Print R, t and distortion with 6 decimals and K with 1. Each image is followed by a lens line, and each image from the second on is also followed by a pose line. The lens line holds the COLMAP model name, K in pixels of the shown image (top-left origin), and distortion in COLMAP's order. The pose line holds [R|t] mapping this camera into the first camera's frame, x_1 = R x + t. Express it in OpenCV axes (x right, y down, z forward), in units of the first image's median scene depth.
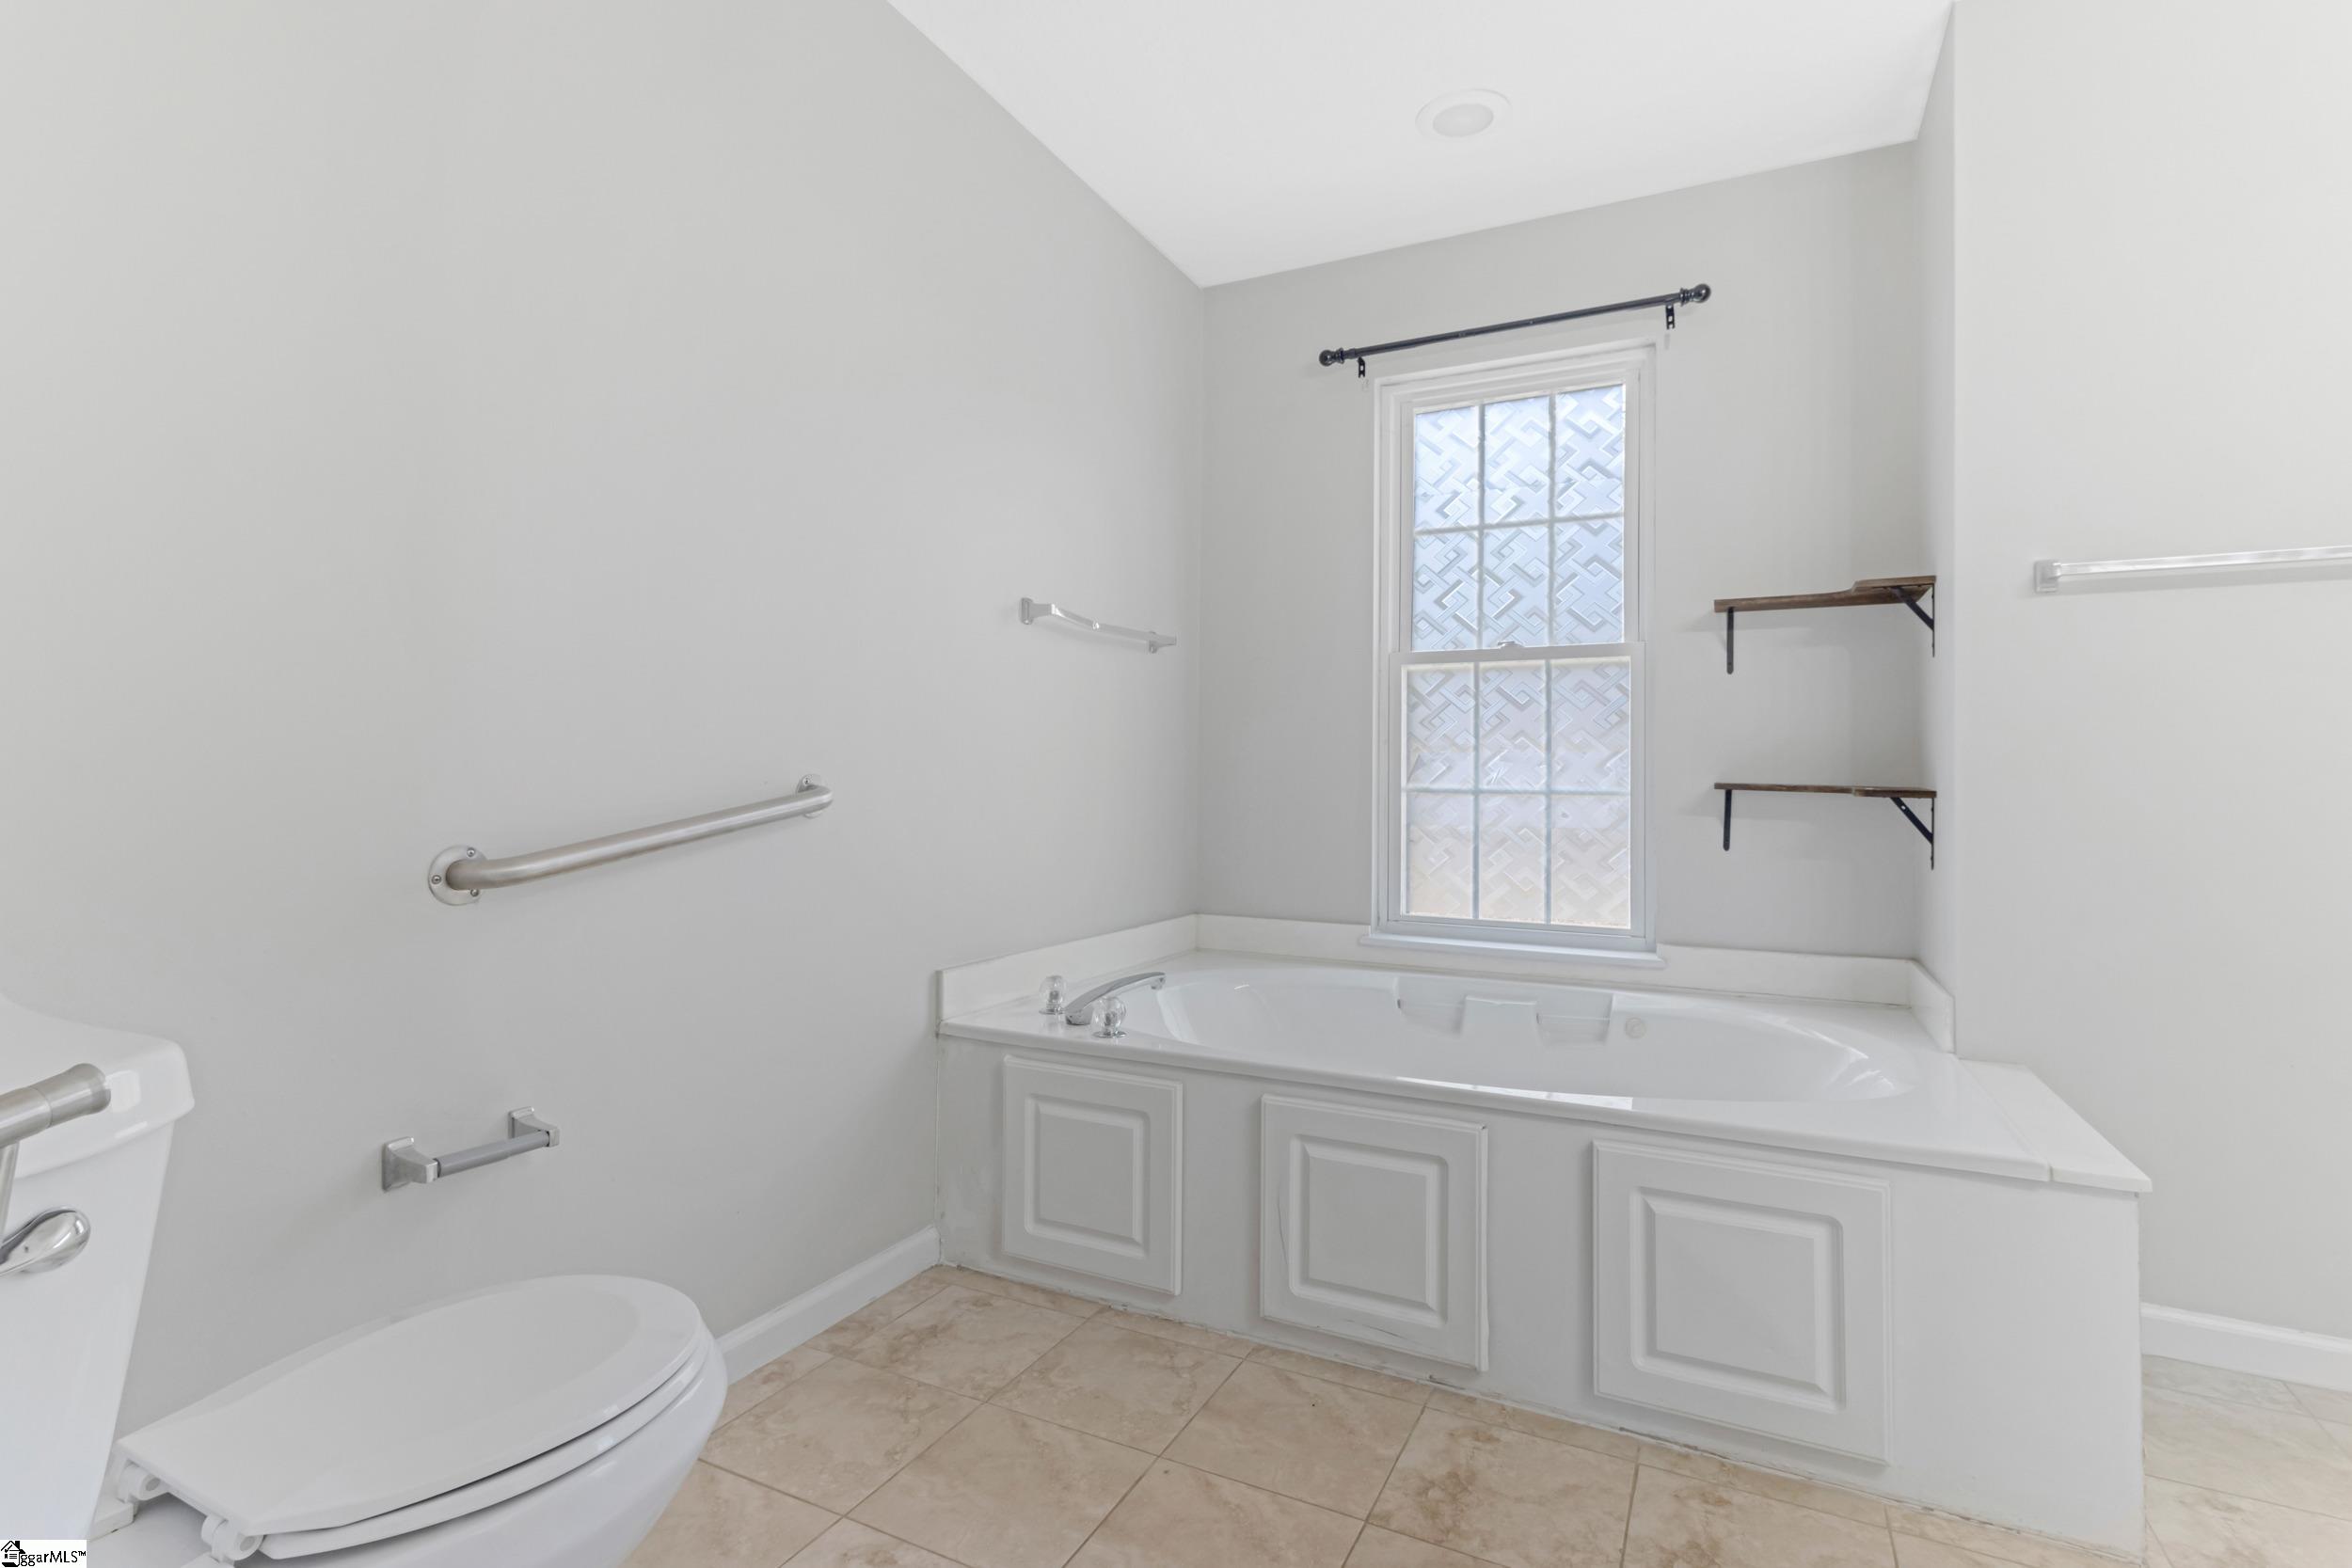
lens RADIAL K [[1123.3, 0, 1174.9], [0, 1123.3, 773.9], [0, 0, 1]] dist [0.001344, -0.001949]
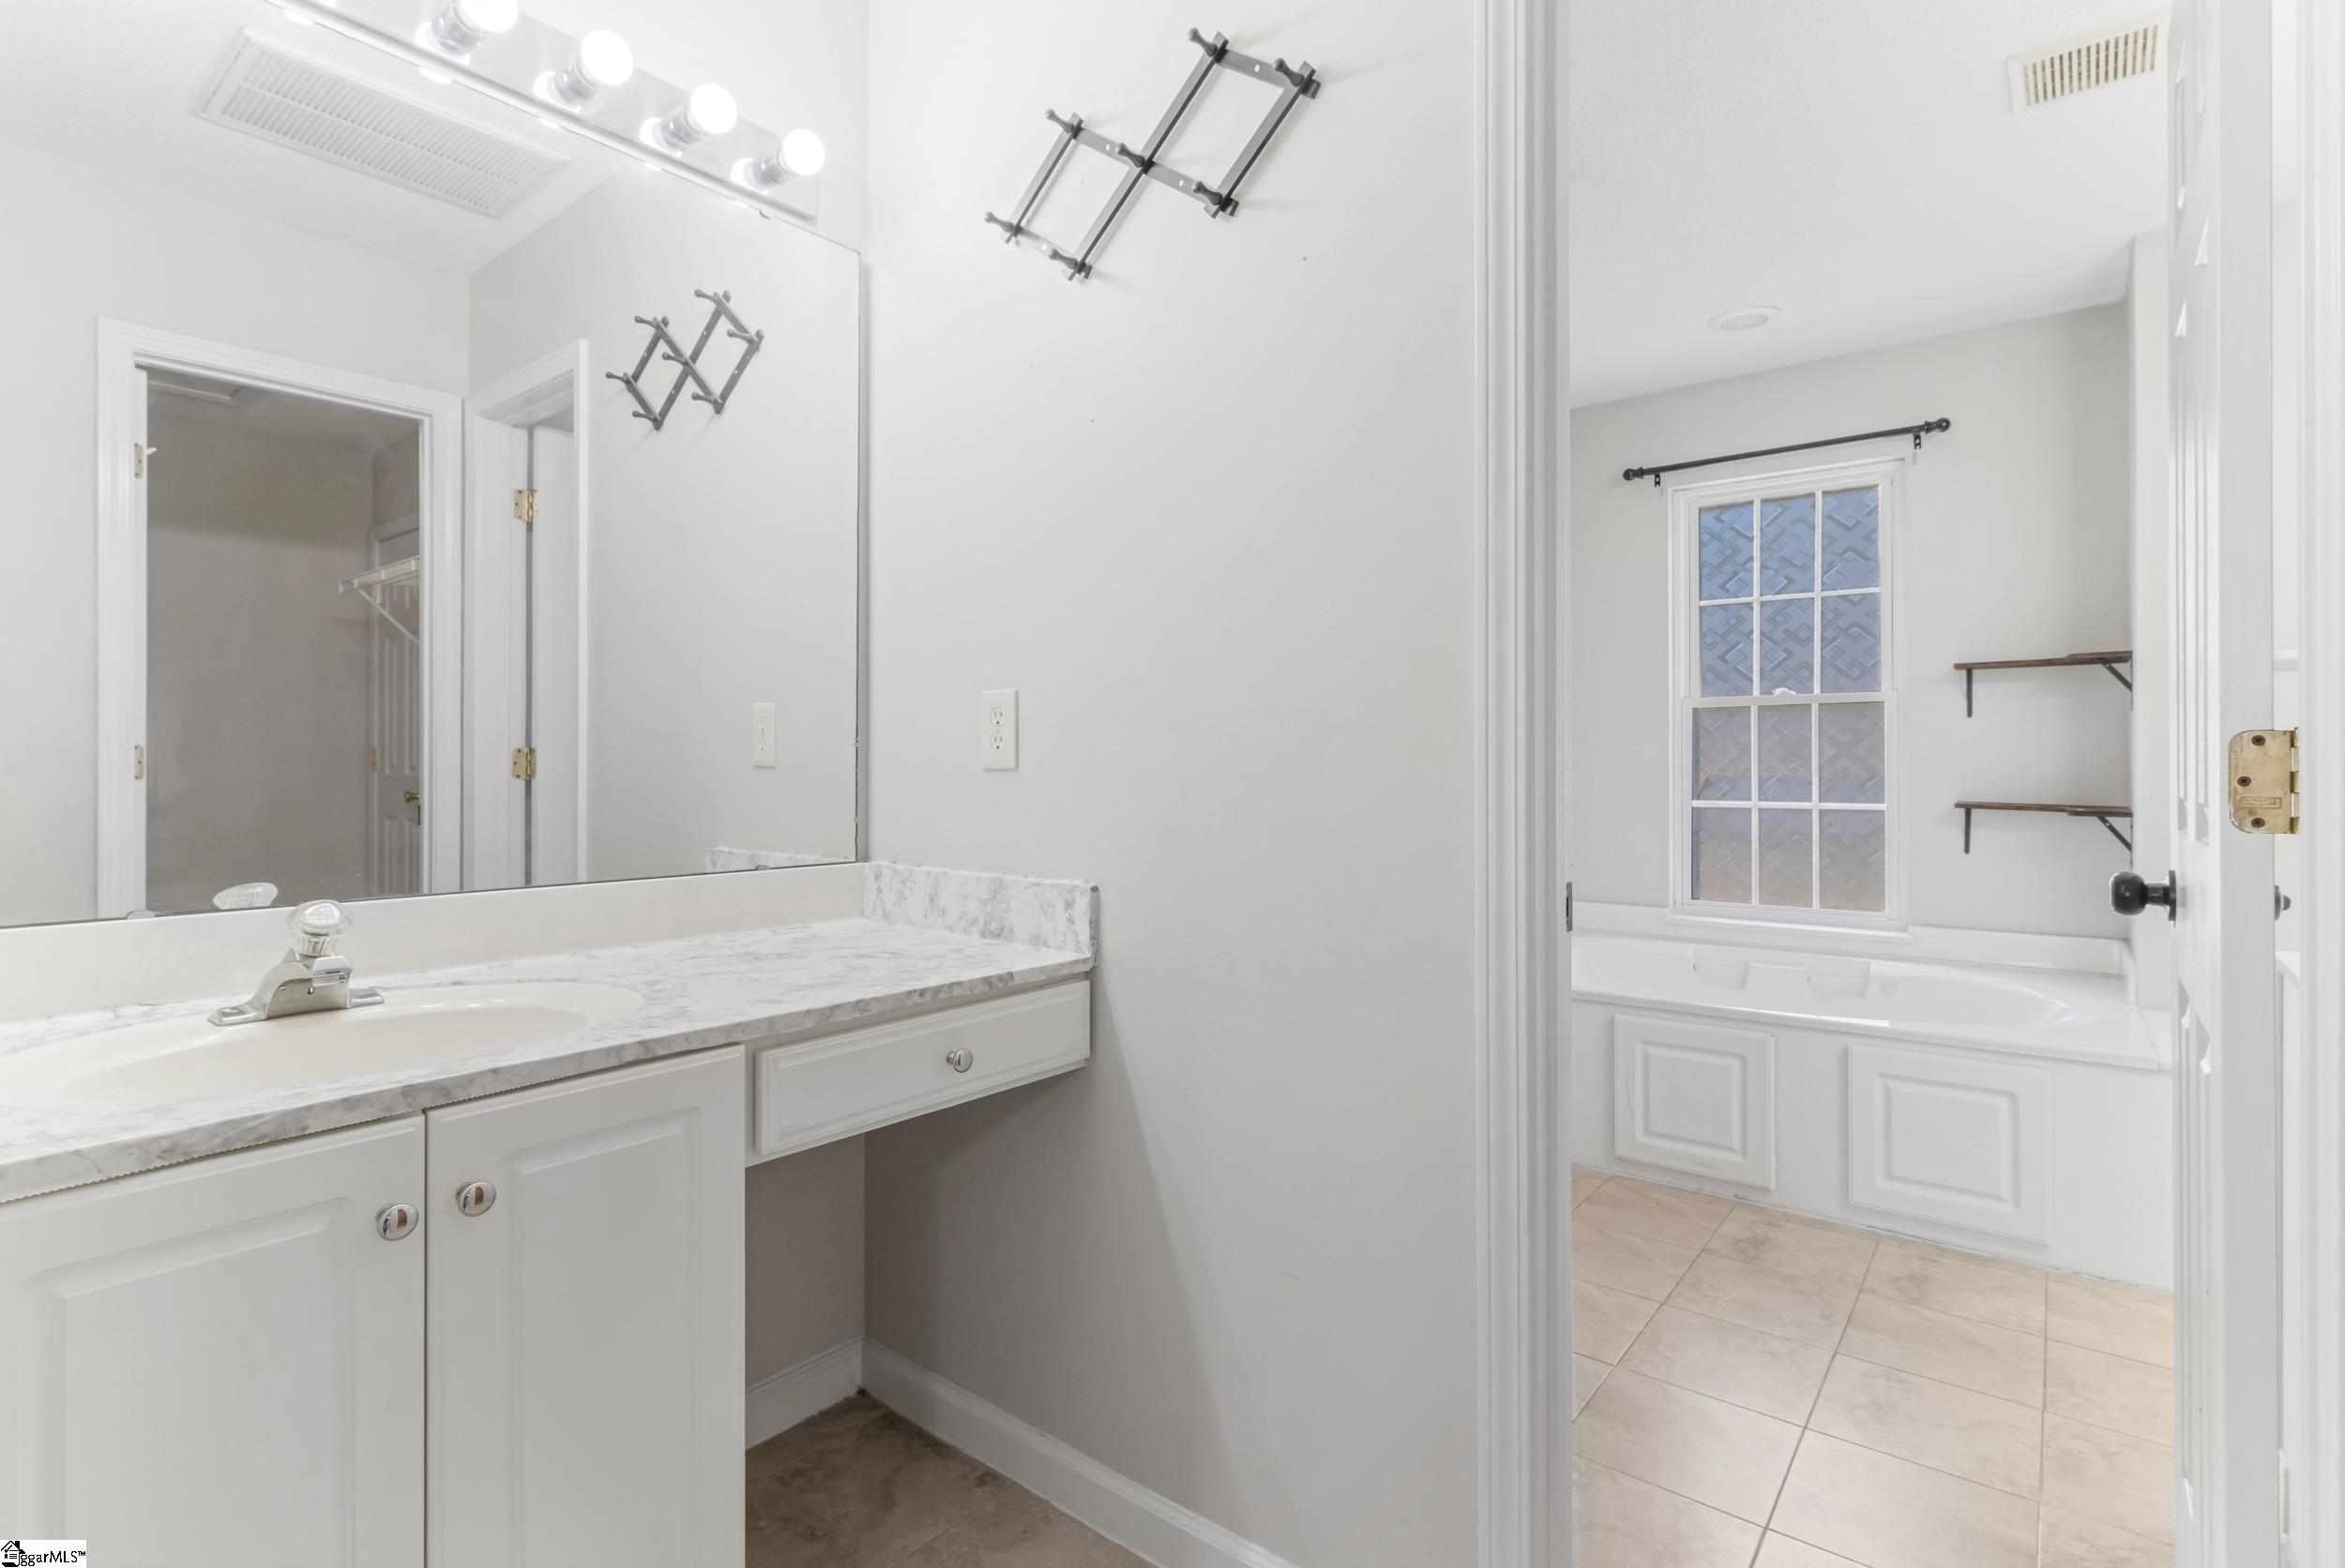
lens RADIAL K [[1119.9, 0, 1177.5], [0, 1119.9, 769.9], [0, 0, 1]] dist [0.001344, -0.001949]
pose [[0.980249, -0.009327, -0.197545, -0.168243], [0.011353, 0.999894, 0.009125, -0.059309], [0.197439, -0.011188, 0.980251, -0.516412]]
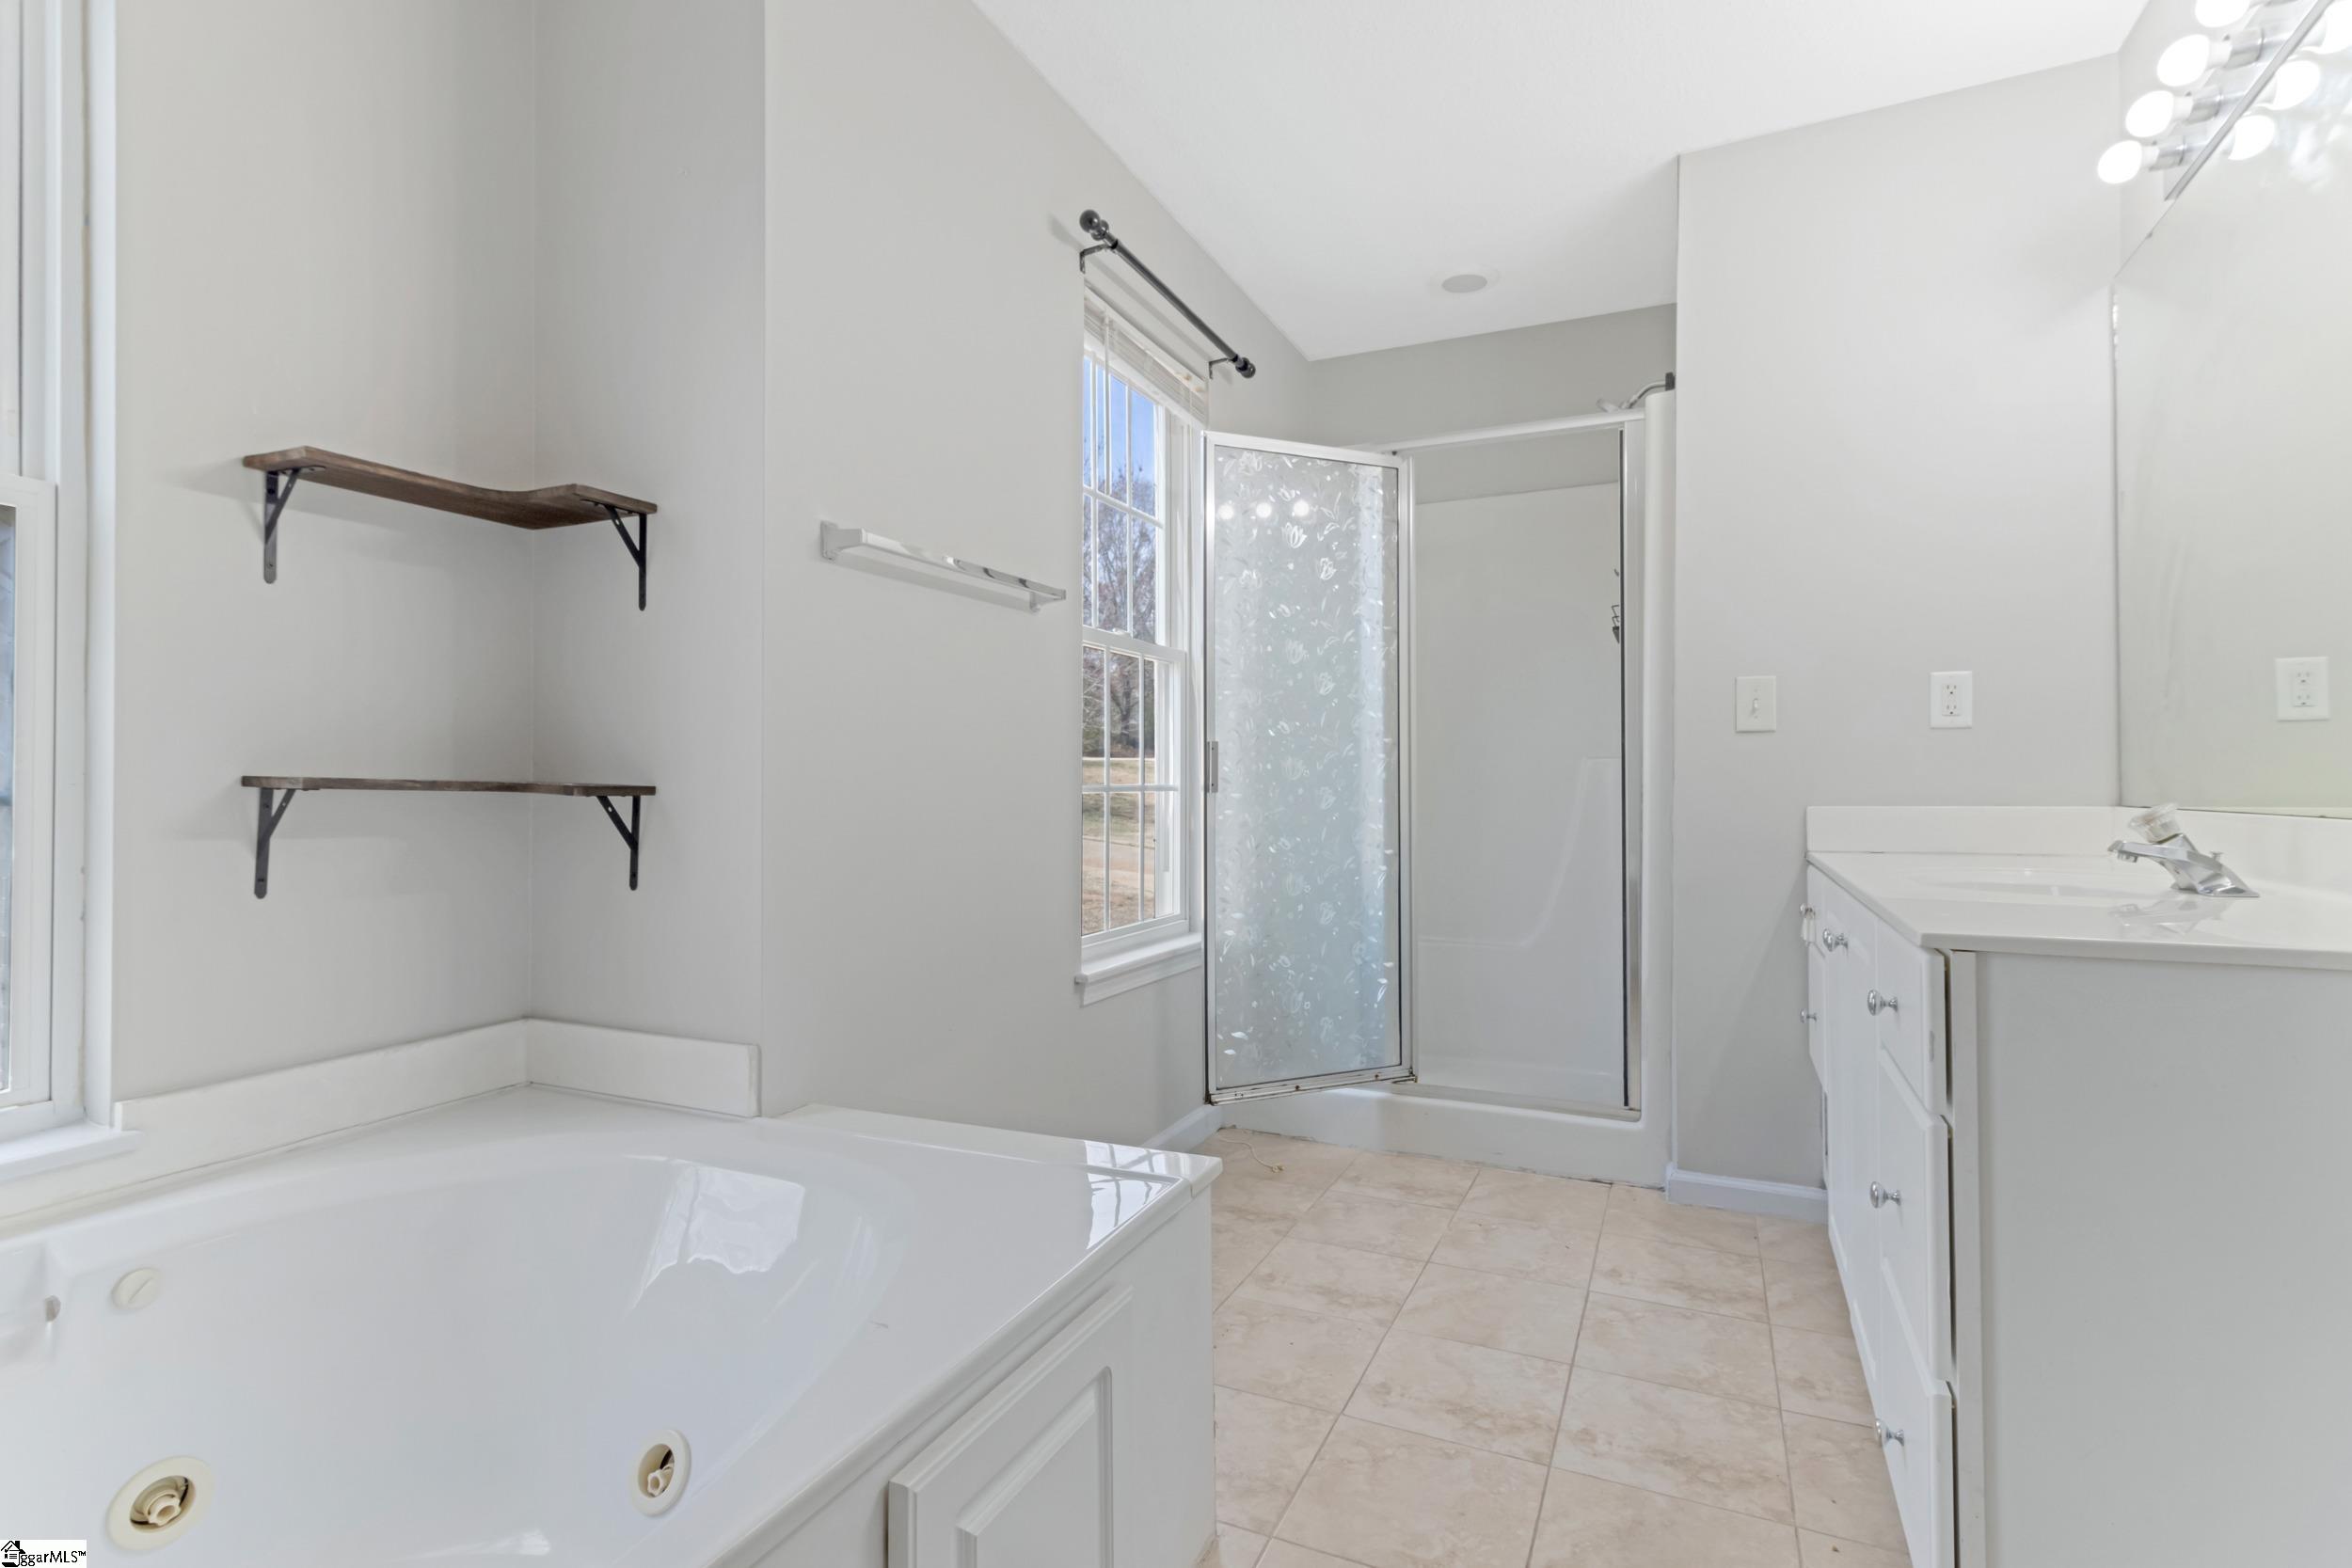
lens RADIAL K [[1123.3, 0, 1181.9], [0, 1123.3, 779.0], [0, 0, 1]] dist [0.001344, -0.001949]
pose [[-0.035931, -0.004607, 0.999344, -0.099780], [-0.005638, 0.999974, 0.004408, 0.004743], [-0.999338, -0.005476, -0.035956, 0.652874]]
